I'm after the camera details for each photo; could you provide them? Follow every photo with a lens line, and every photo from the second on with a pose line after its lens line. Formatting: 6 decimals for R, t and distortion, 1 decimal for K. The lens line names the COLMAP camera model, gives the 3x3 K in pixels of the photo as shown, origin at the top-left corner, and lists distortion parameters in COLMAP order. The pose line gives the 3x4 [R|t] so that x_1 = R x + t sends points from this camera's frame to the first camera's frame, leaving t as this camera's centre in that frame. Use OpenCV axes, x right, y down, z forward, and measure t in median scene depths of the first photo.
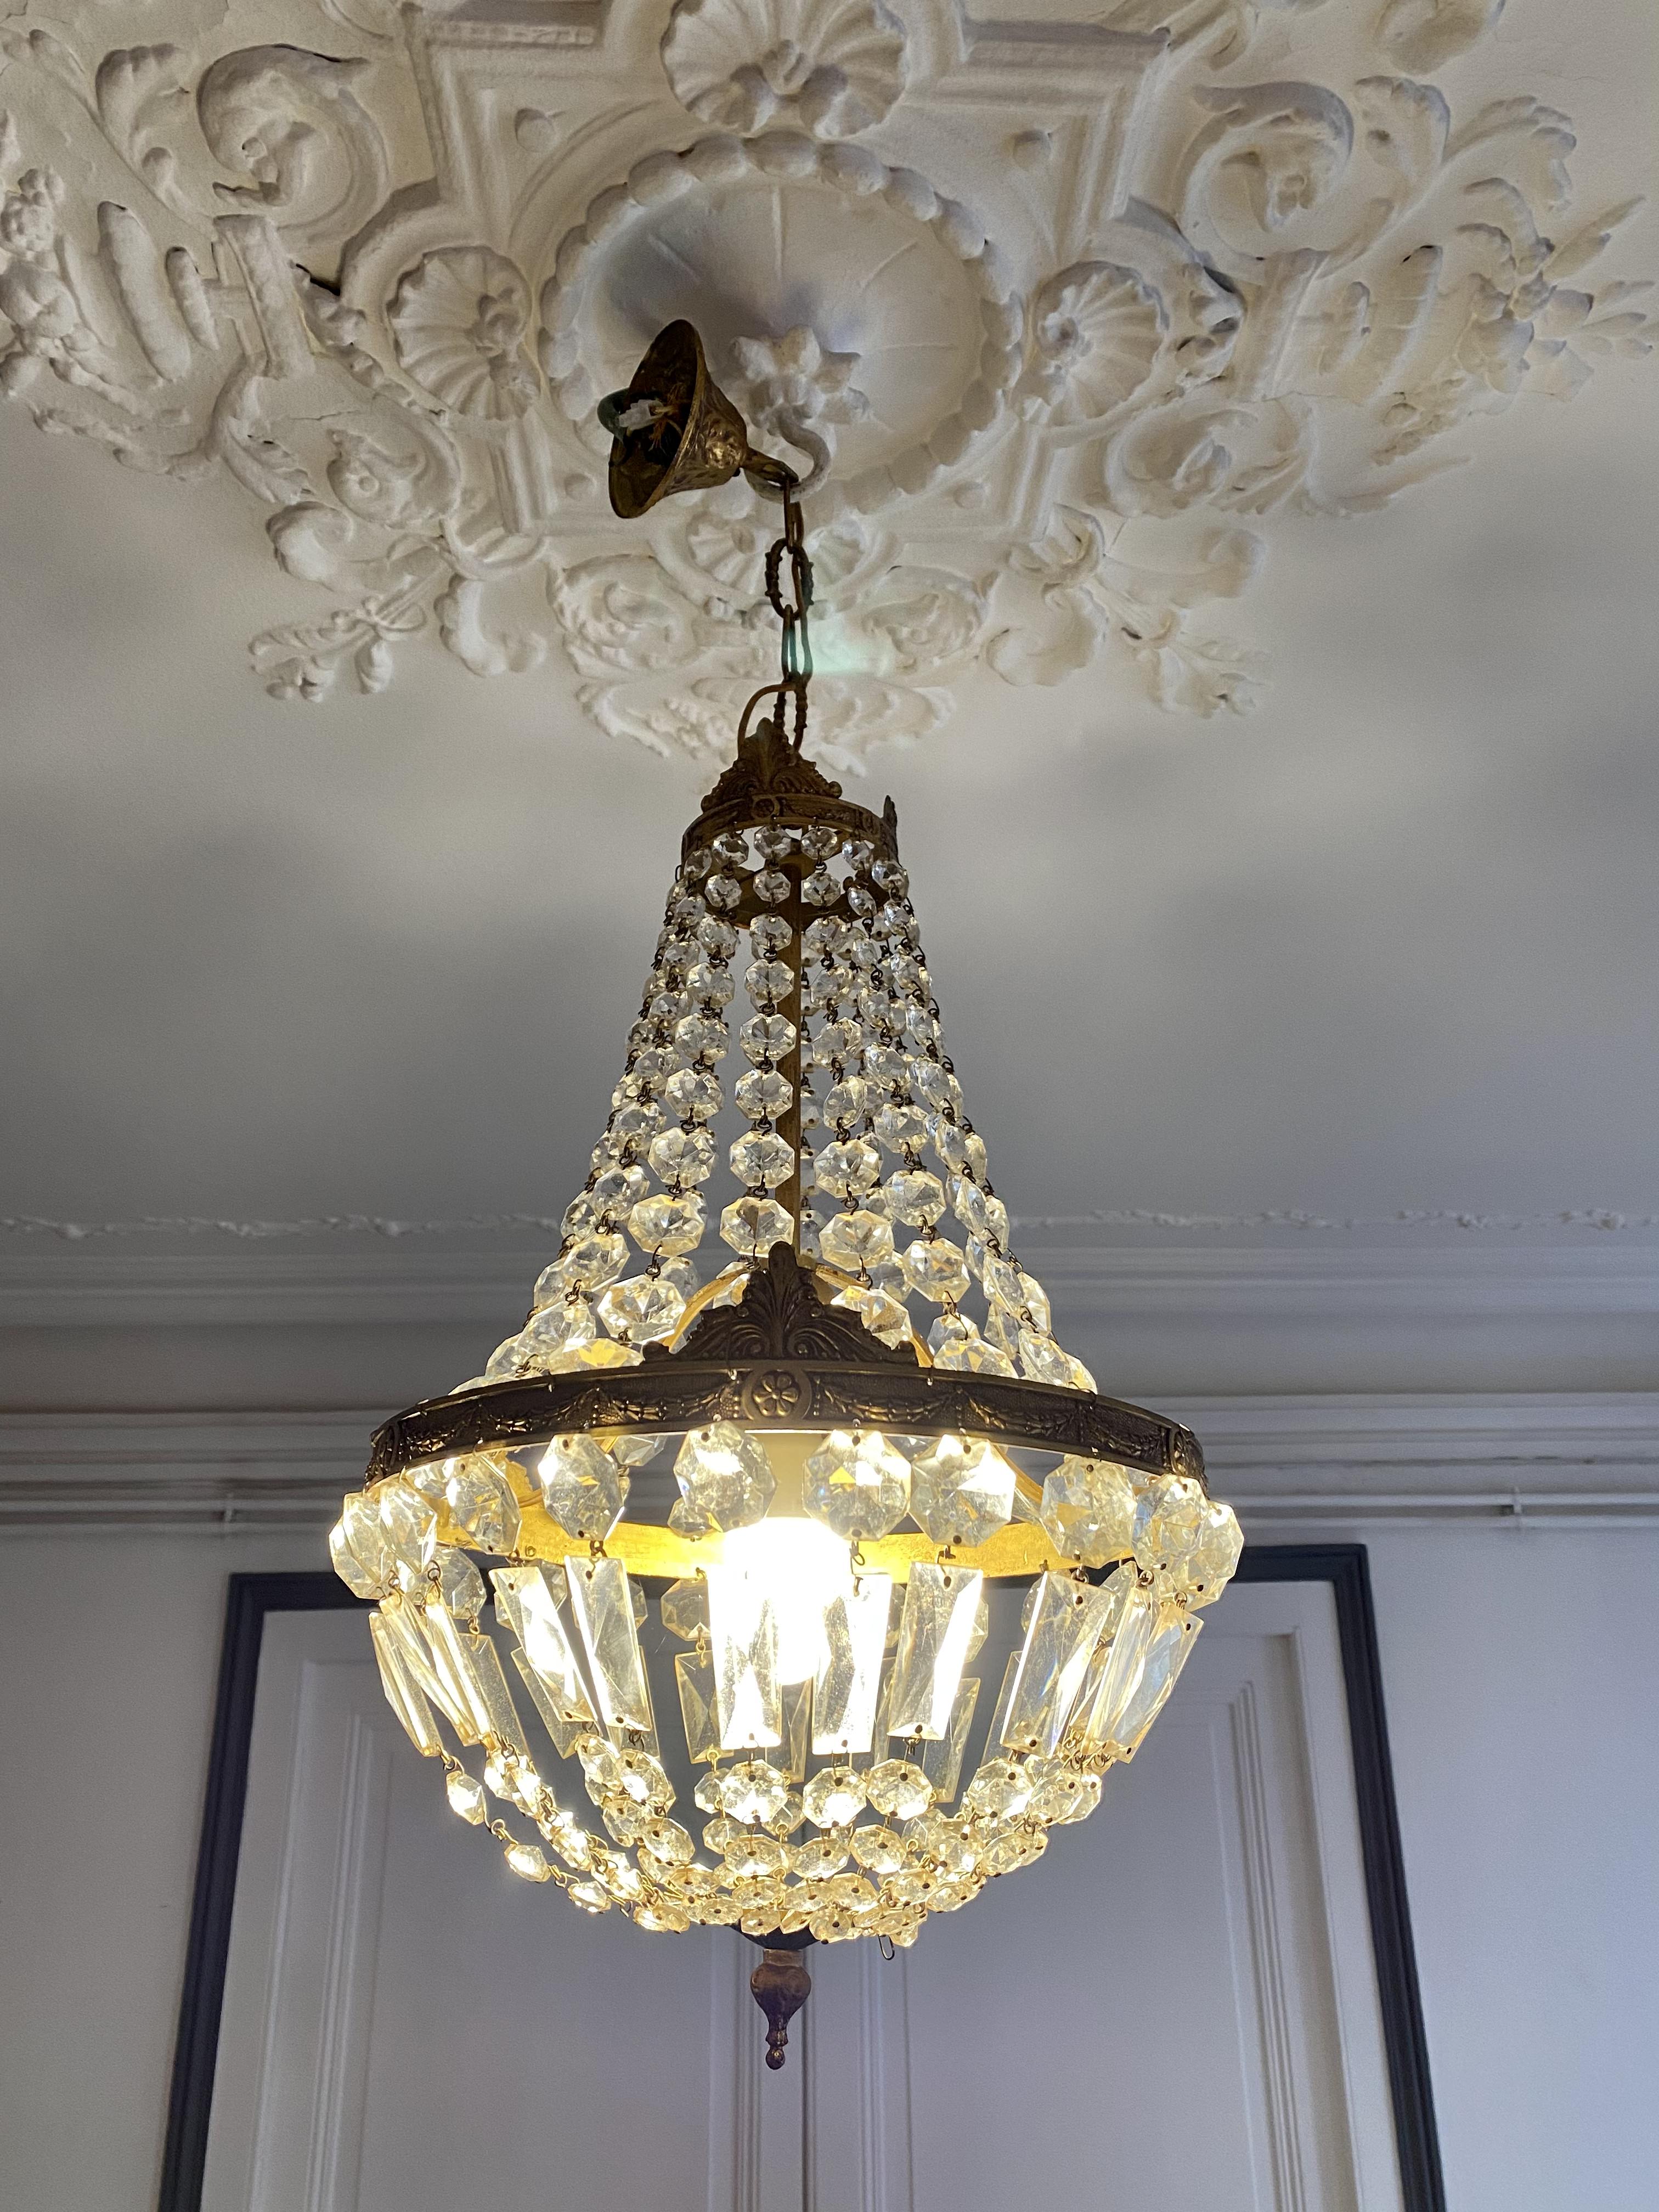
lens RADIAL K [[1698.1, 0, 779.2], [0, 1698.1, 1111.3], [0, 0, 1]] dist [0.120807, -0.055201]
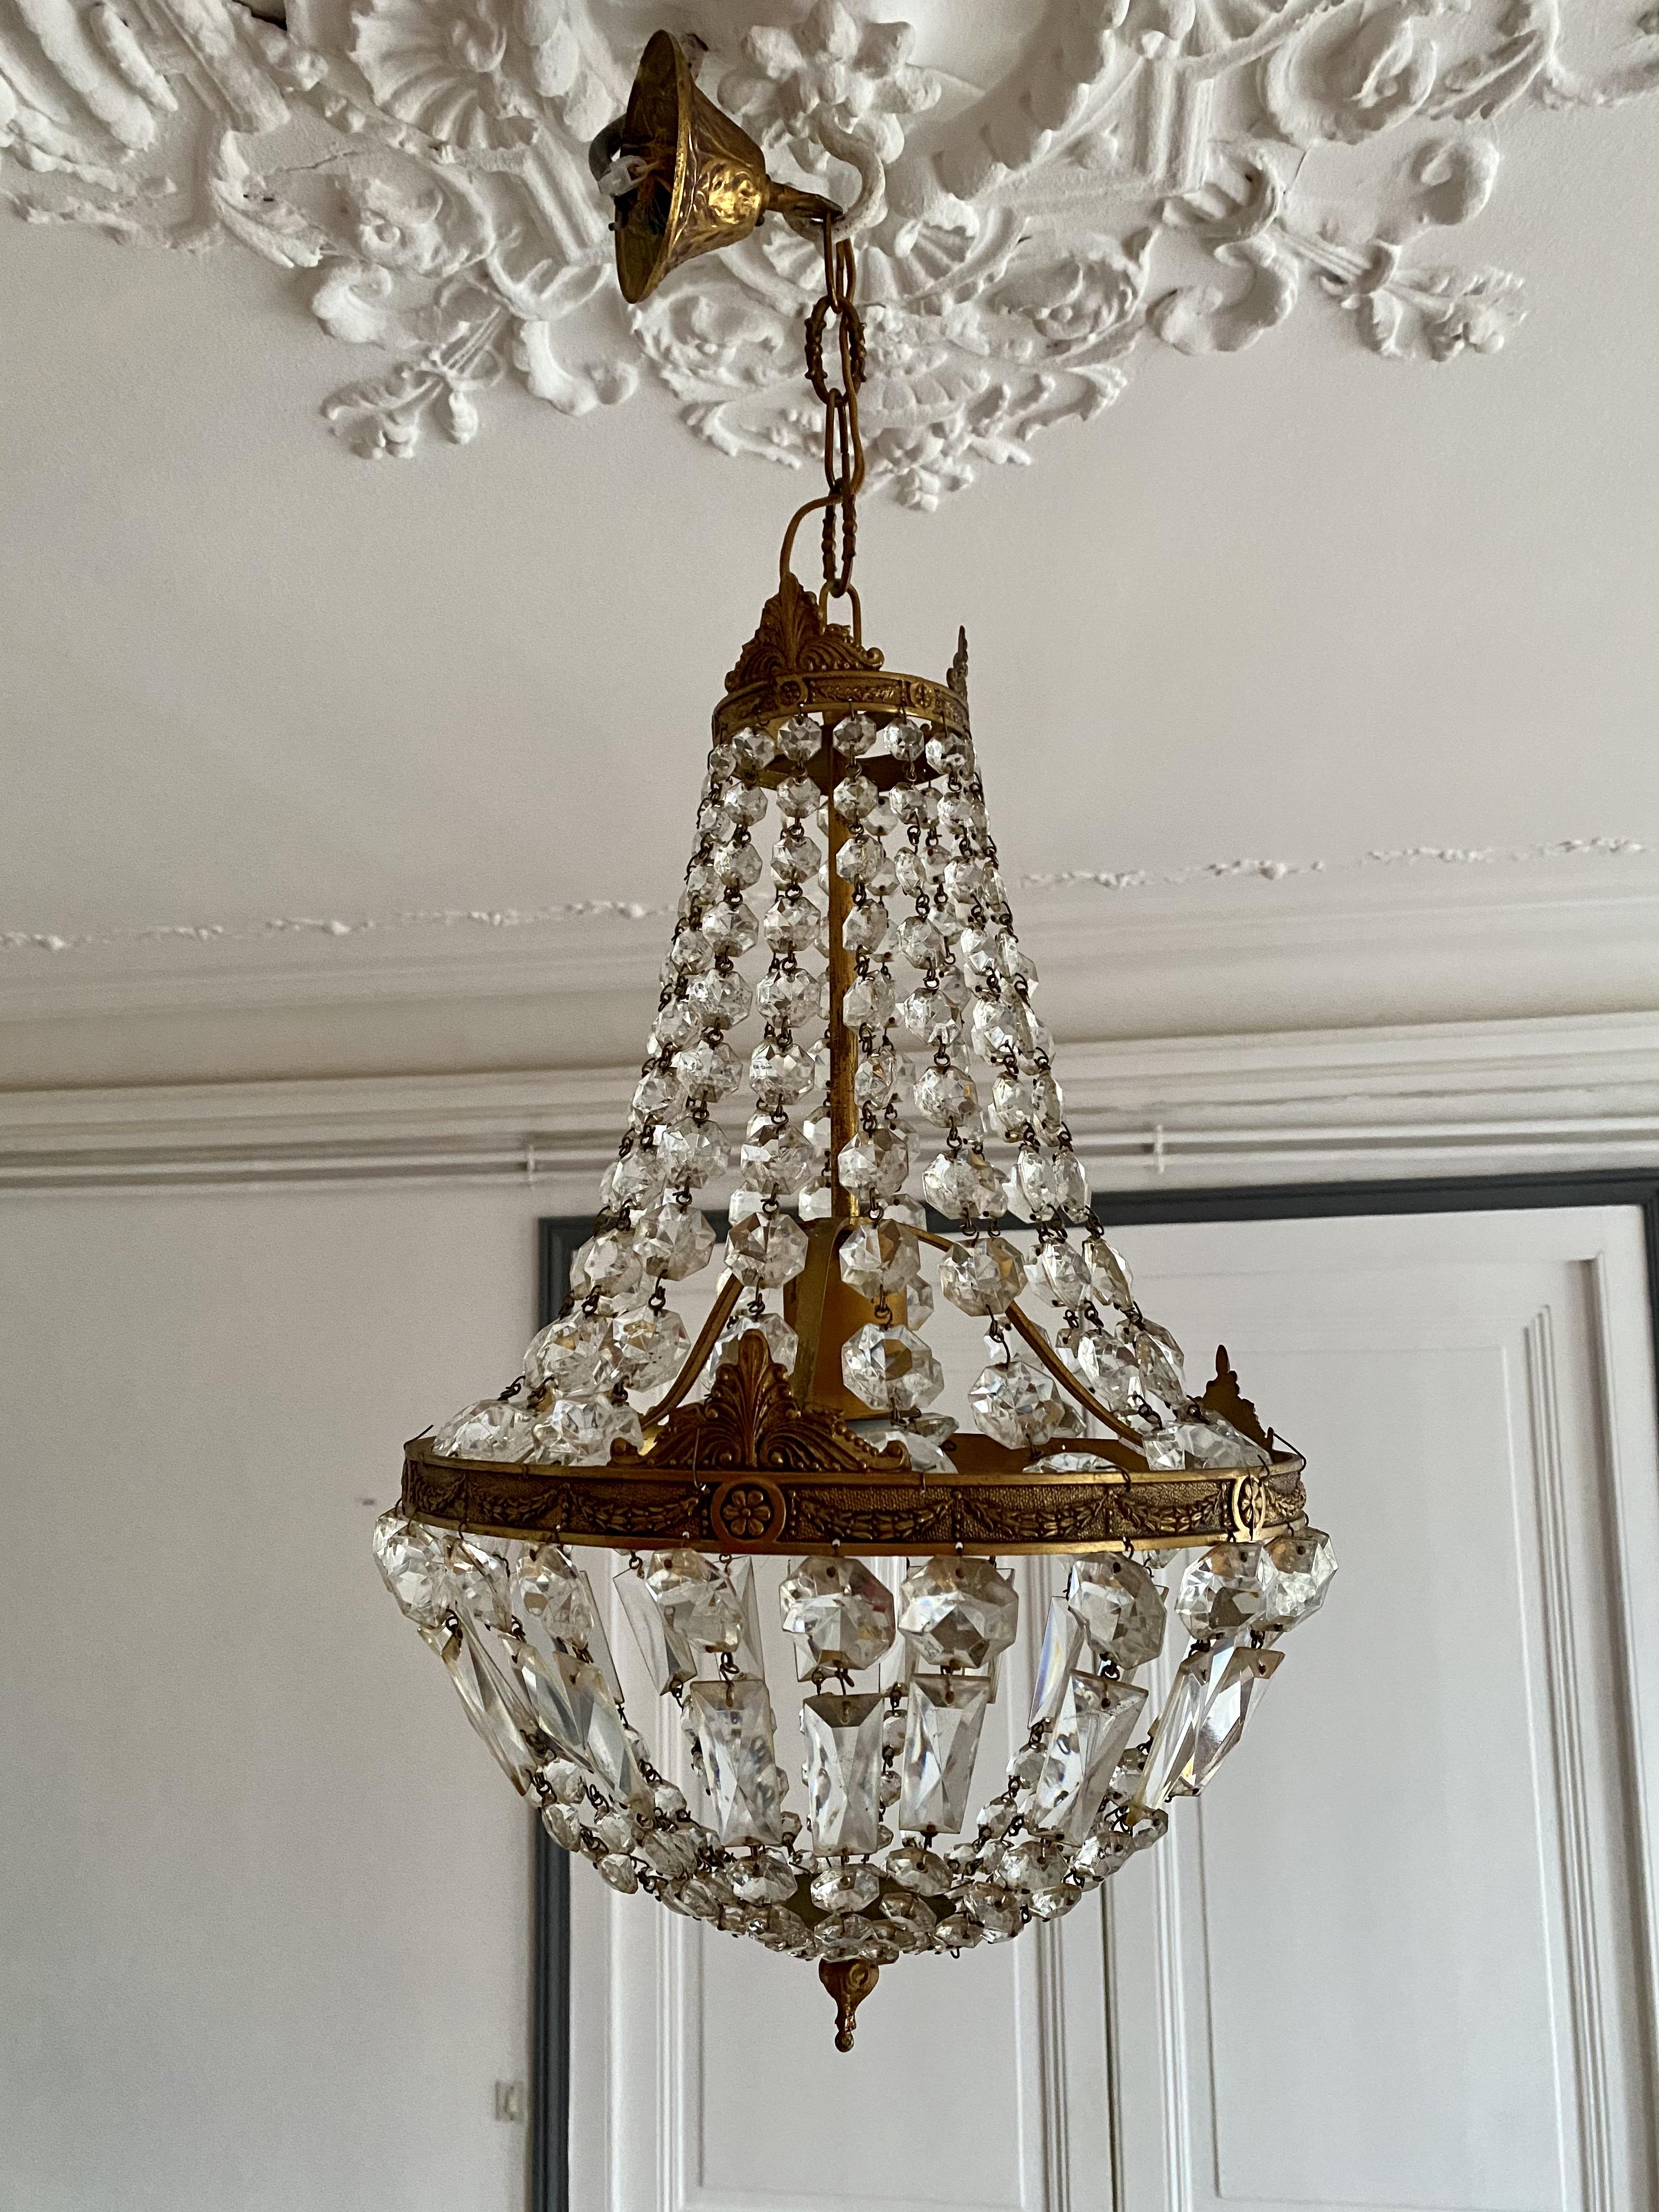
lens RADIAL K [[1698.1, 0, 779.2], [0, 1698.1, 1111.3], [0, 0, 1]] dist [0.120807, -0.055201]
pose [[0.984134, -0.040132, -0.172831, 0.087684], [0.078748, 0.971684, 0.222778, -0.116565], [0.158997, -0.232853, 0.959427, 0.094440]]
